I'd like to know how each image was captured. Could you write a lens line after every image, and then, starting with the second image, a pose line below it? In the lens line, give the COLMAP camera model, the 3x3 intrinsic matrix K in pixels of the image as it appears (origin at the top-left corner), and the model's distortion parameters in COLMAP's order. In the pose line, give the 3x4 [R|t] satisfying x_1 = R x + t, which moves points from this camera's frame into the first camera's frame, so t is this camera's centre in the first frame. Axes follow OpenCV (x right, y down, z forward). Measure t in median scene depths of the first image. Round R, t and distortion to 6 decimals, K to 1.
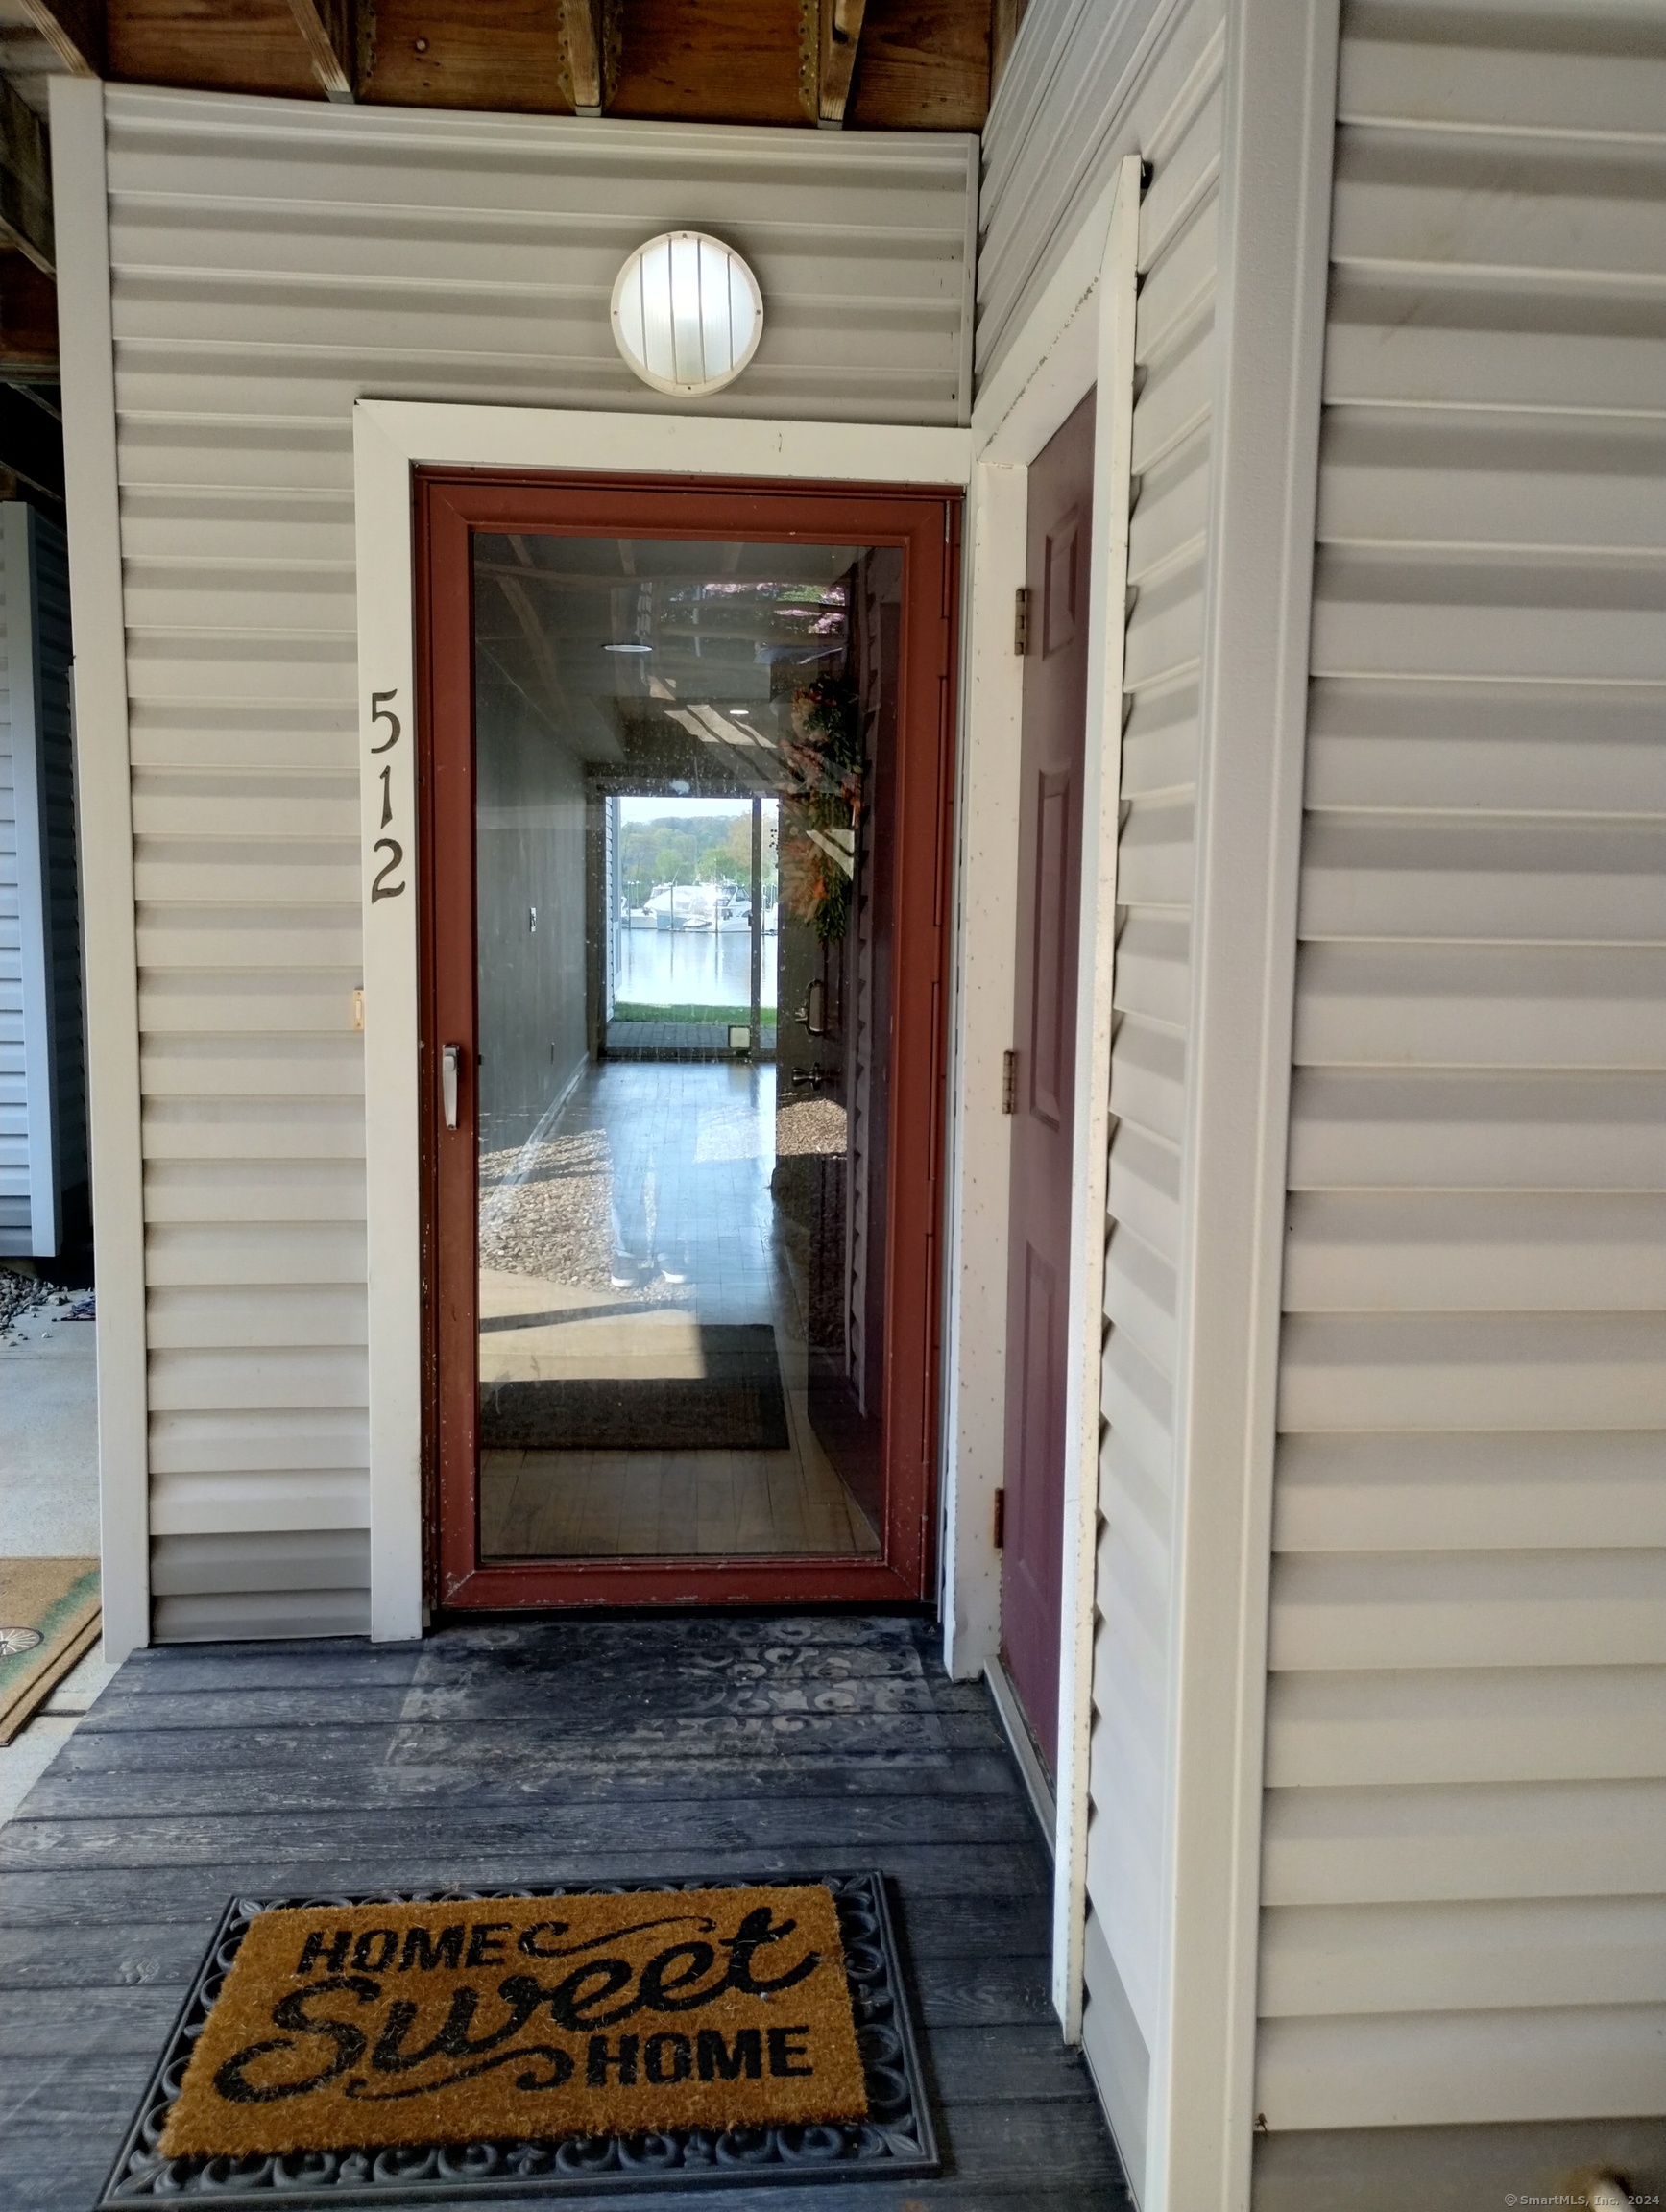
lens RADIAL K [[1838.8, 0, 833.0], [0, 1838.8, 1106.0], [0, 0, 1]] dist [0.059708, -0.073899]
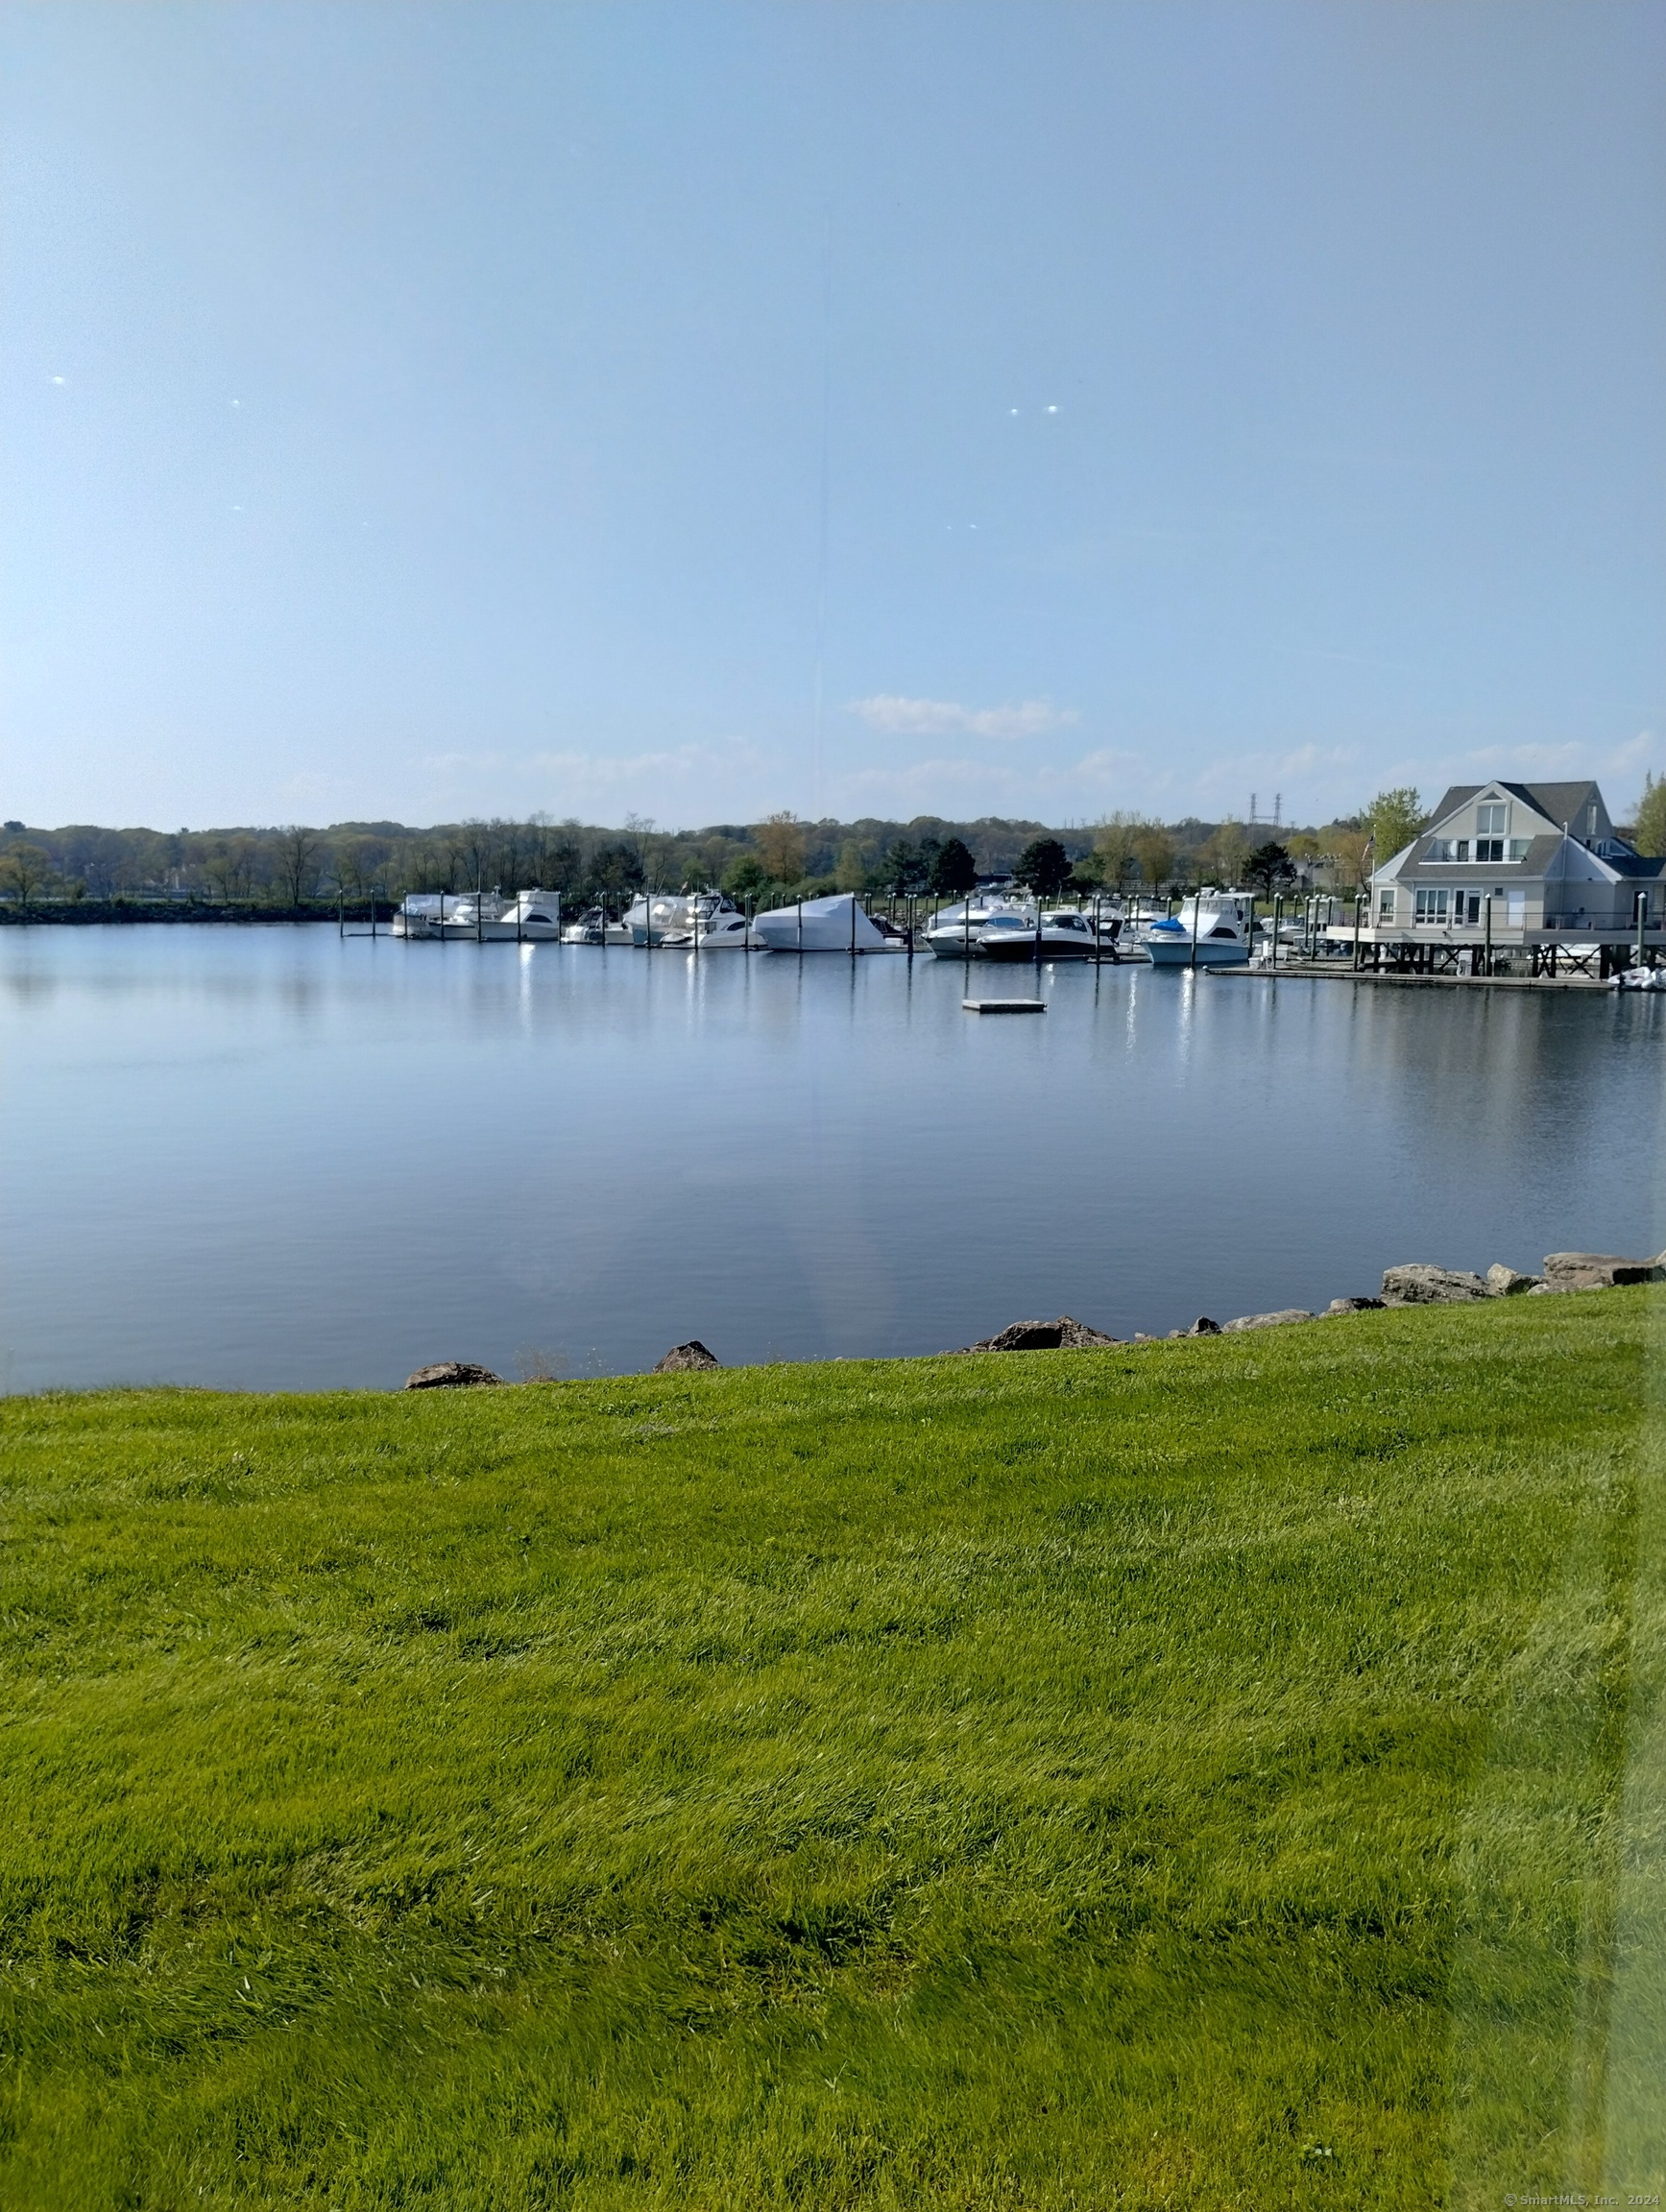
lens RADIAL K [[1829.5, 0, 830.7], [0, 1829.5, 1114.7], [0, 0, 1]] dist [0.077381, -0.090832]
pose [[0.999167, -0.004654, -0.040530, 0.035938], [0.004701, 0.999988, 0.001051, -0.013219], [0.040525, -0.001240, 0.999178, 0.105971]]
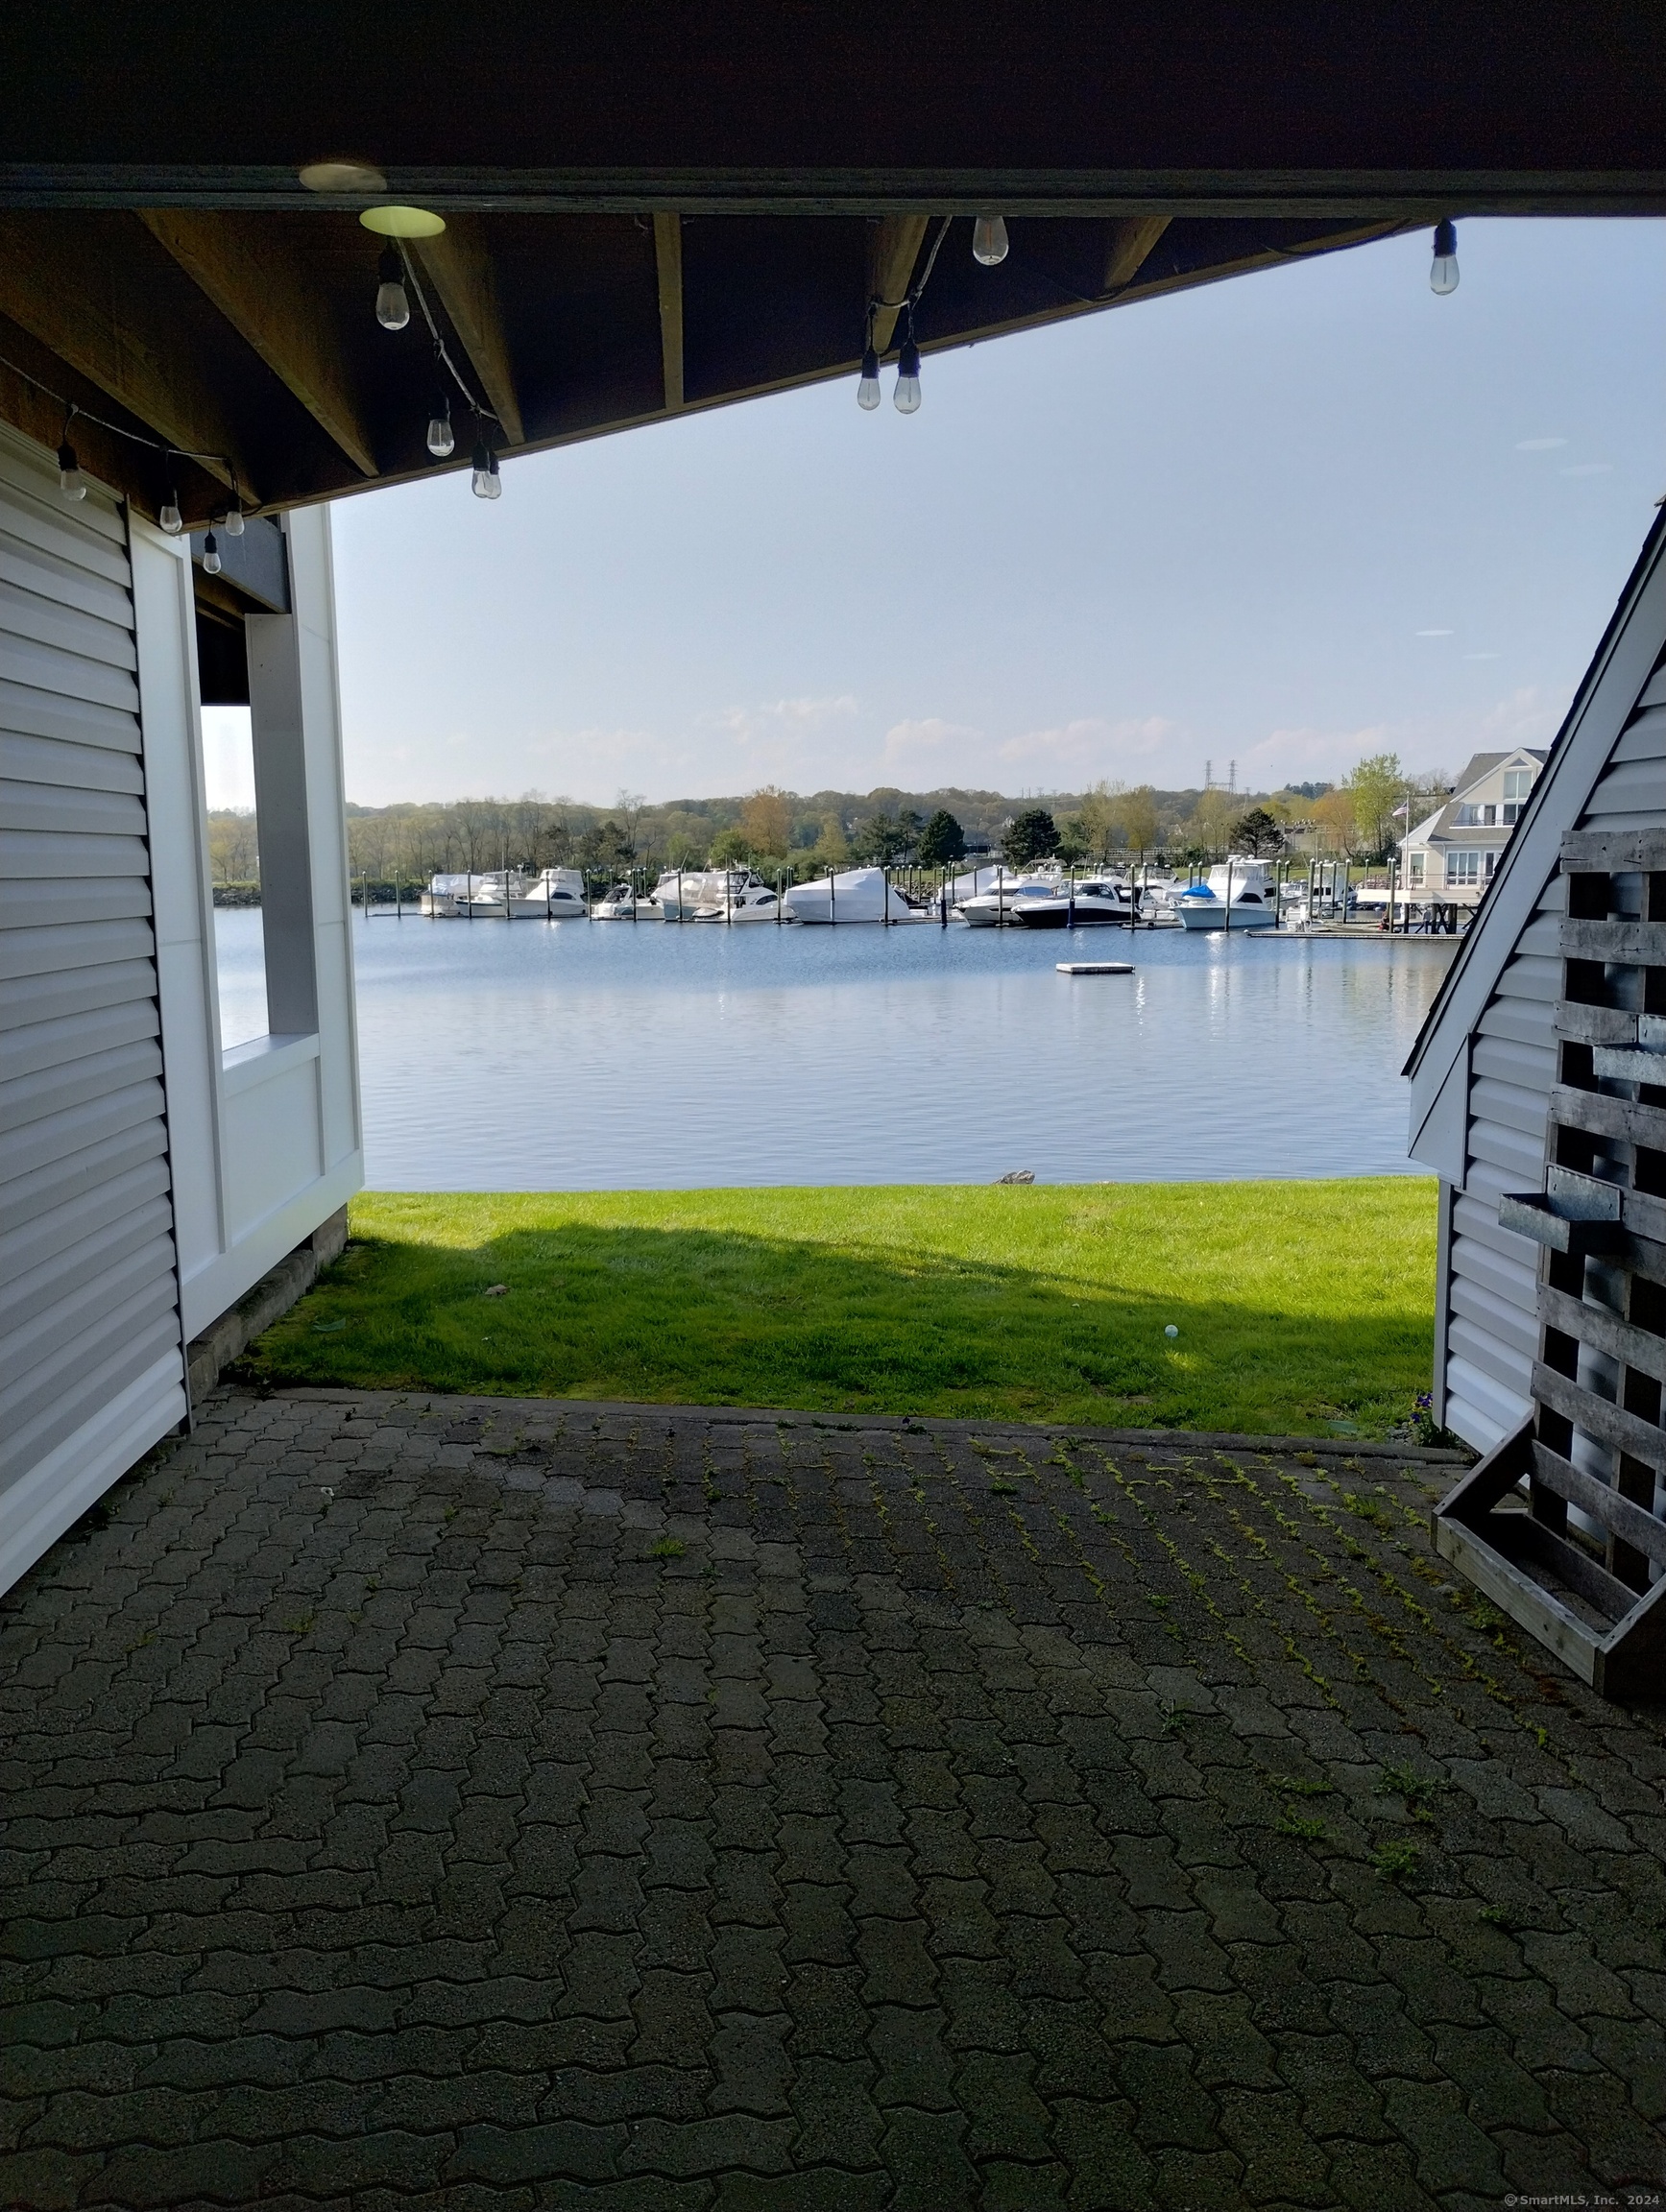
lens RADIAL K [[1829.5, 0, 830.7], [0, 1829.5, 1114.7], [0, 0, 1]] dist [0.077381, -0.090832]
pose [[0.999601, -0.024567, -0.013916, -0.001695], [0.024790, 0.999563, 0.016080, -0.010598], [0.013515, -0.016418, 0.999774, 0.076231]]
